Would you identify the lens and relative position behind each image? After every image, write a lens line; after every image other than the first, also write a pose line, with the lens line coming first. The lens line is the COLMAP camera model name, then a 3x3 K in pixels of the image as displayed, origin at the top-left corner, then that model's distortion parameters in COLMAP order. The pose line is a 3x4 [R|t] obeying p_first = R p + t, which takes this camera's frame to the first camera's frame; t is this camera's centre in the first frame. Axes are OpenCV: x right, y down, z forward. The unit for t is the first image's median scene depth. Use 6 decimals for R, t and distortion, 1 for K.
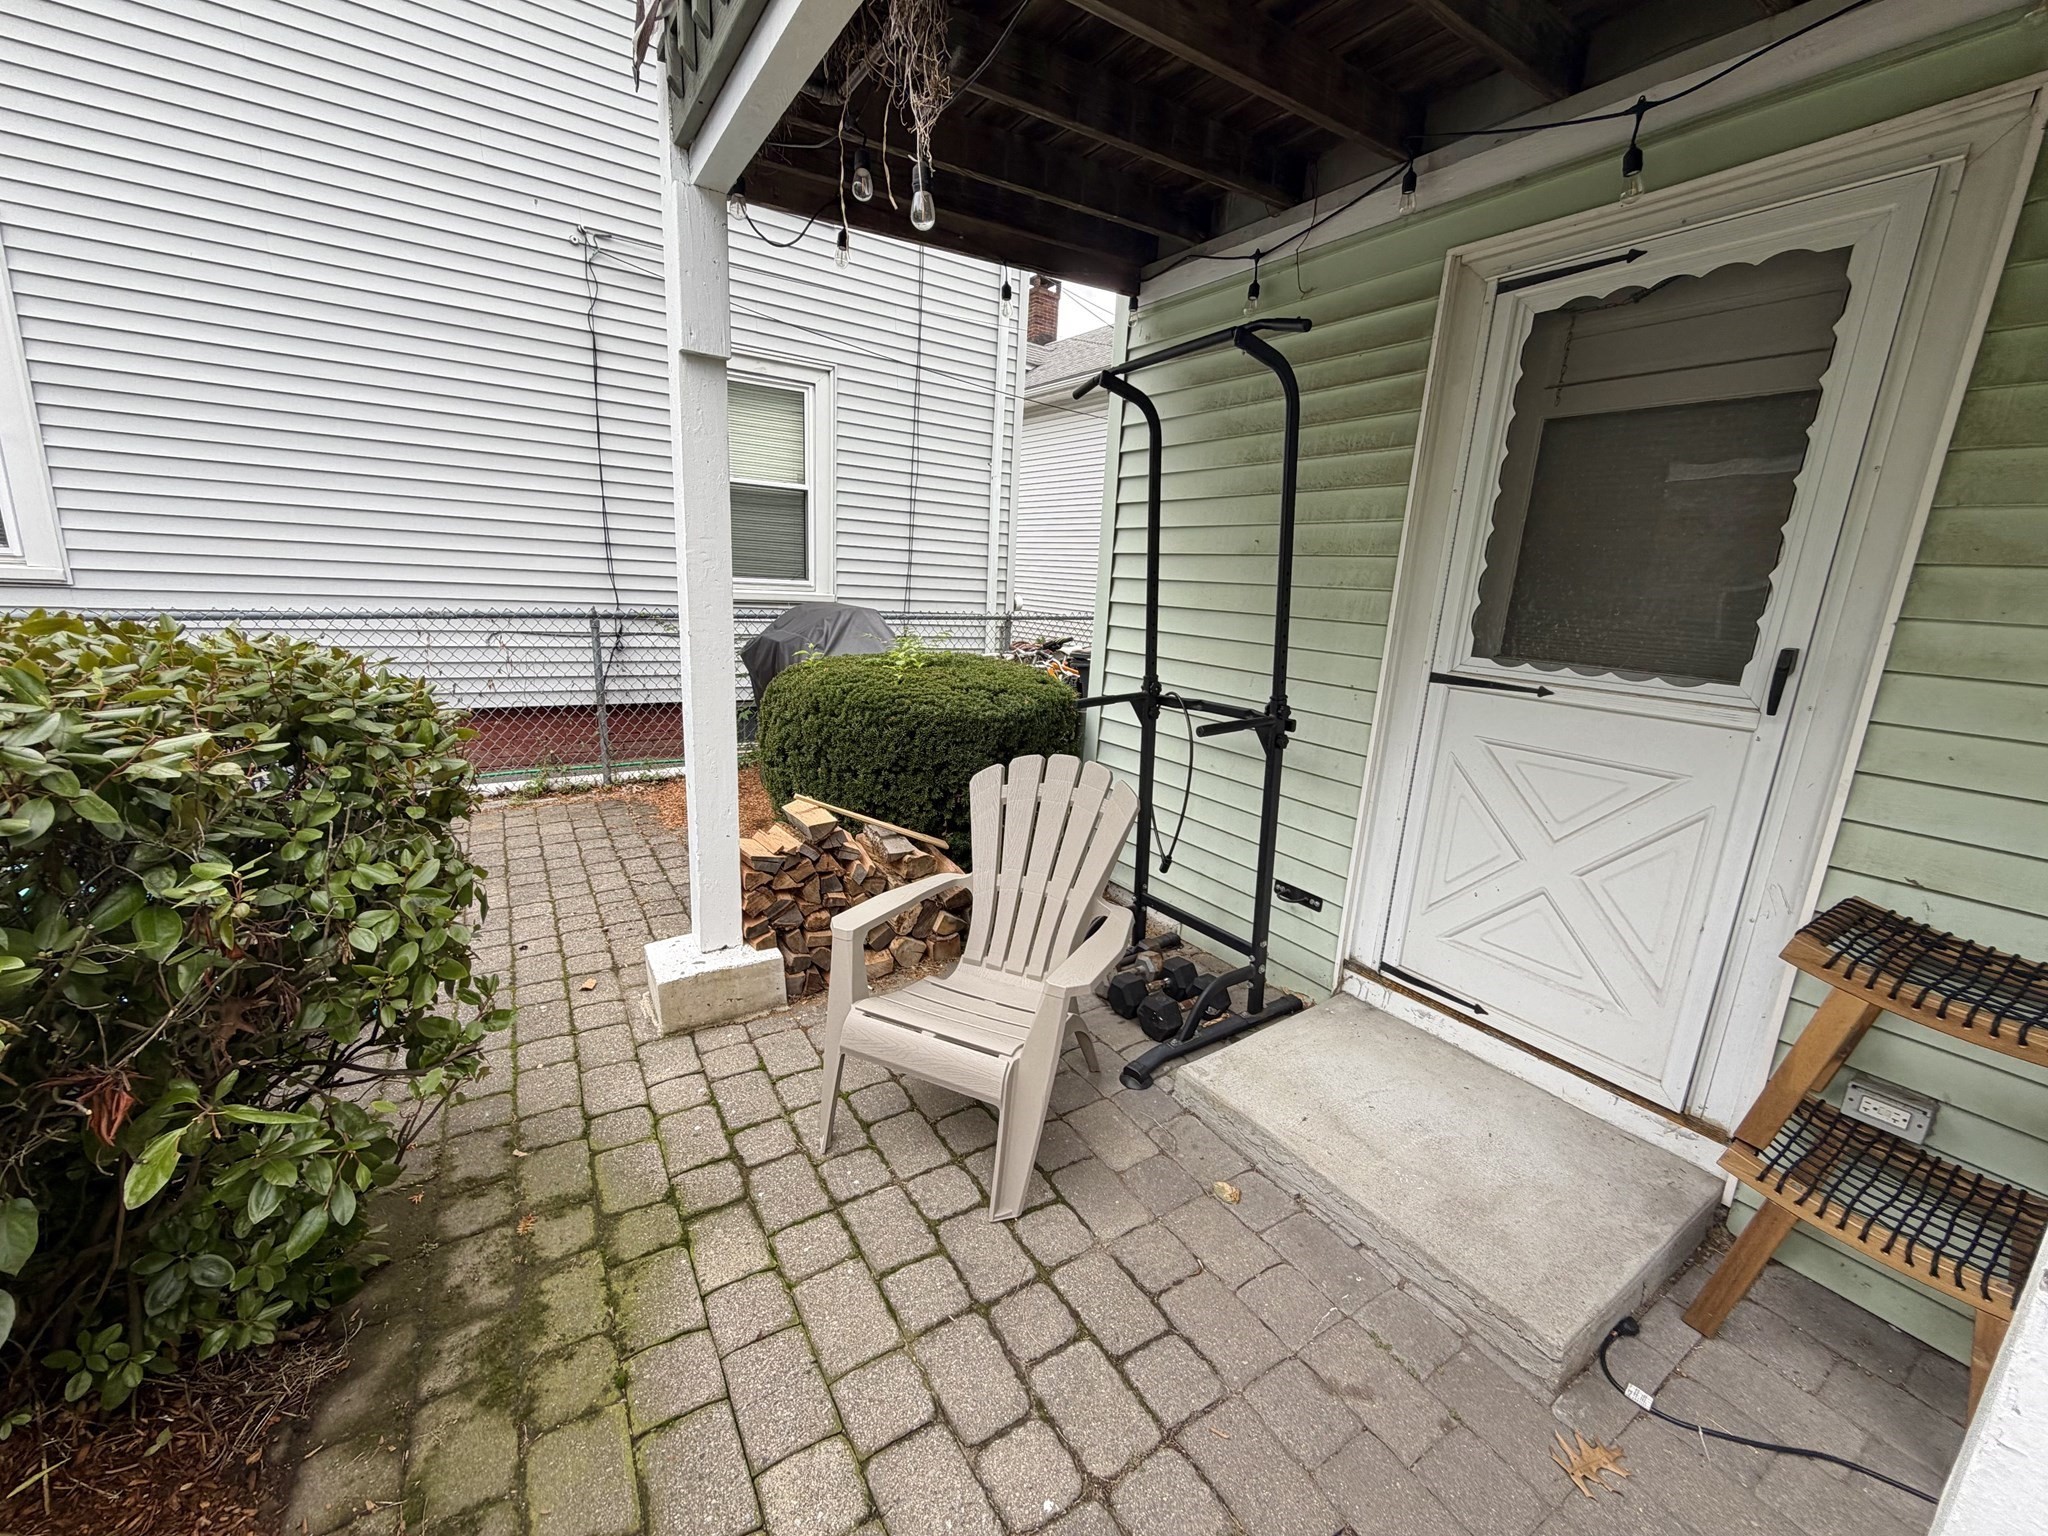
lens RADIAL K [[815.9, 0, 1018.8], [0, 815.9, 767.9], [0, 0, 1]] dist [0.002066, -0.000927]
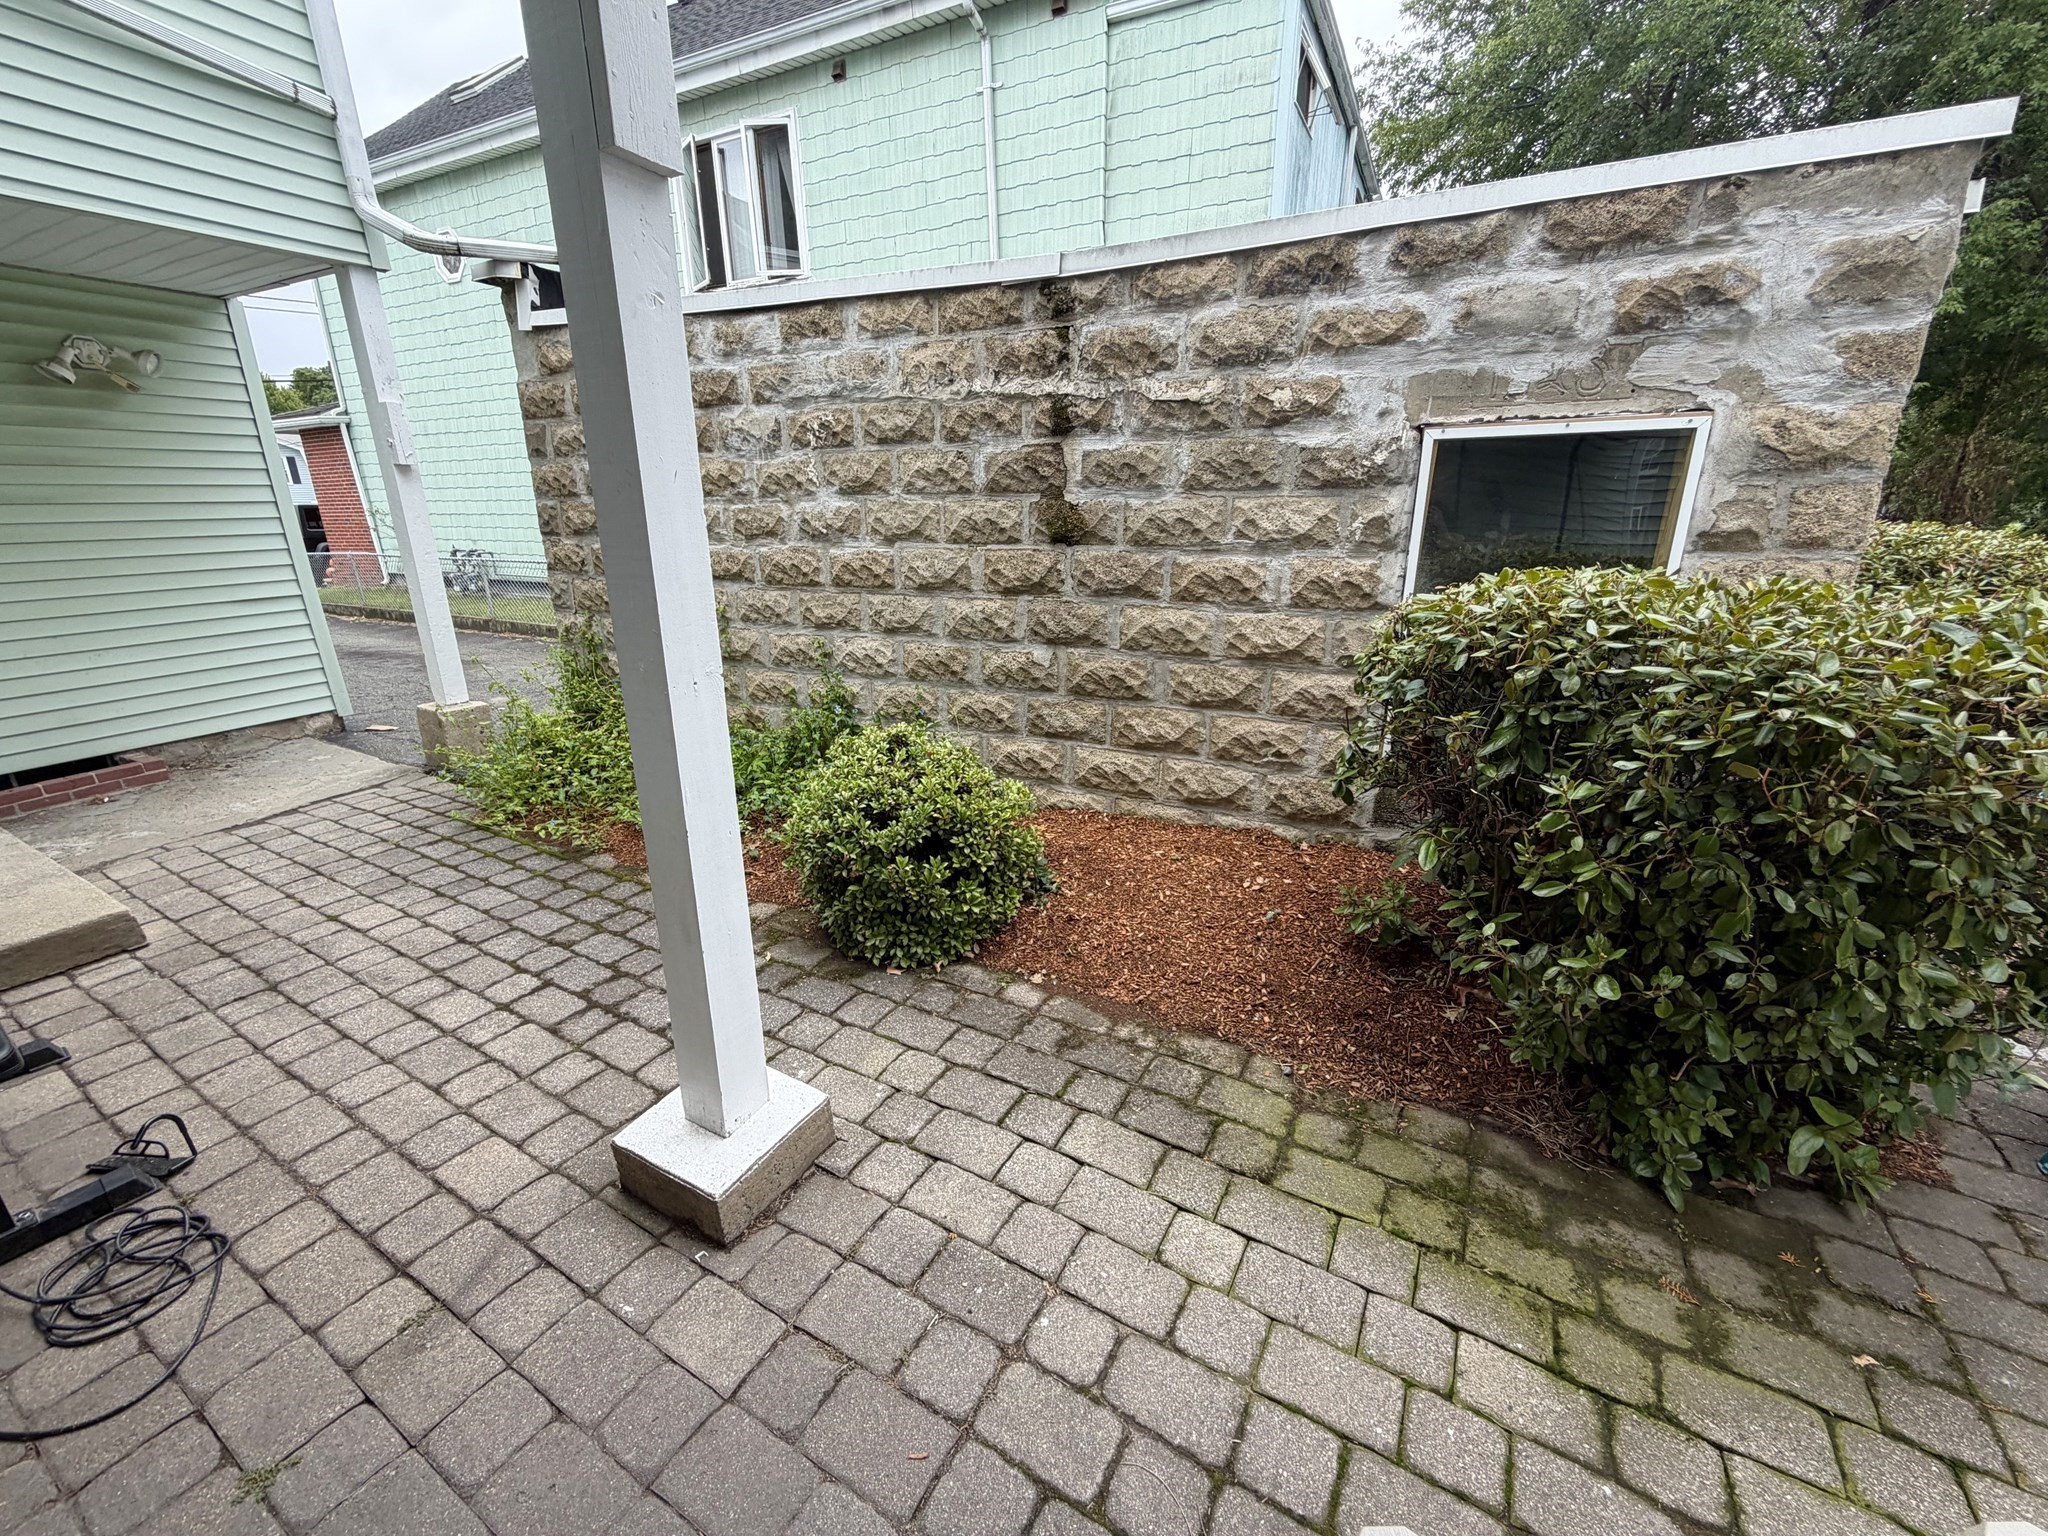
lens RADIAL K [[815.9, 0, 1027.3], [0, 815.9, 764.9], [0, 0, 1]] dist [0.002066, -0.000927]
pose [[-0.879962, 0.109274, -0.462305, 0.447037], [-0.137153, 0.873300, 0.467479, -0.316956], [0.454814, 0.474771, -0.753483, 1.280747]]
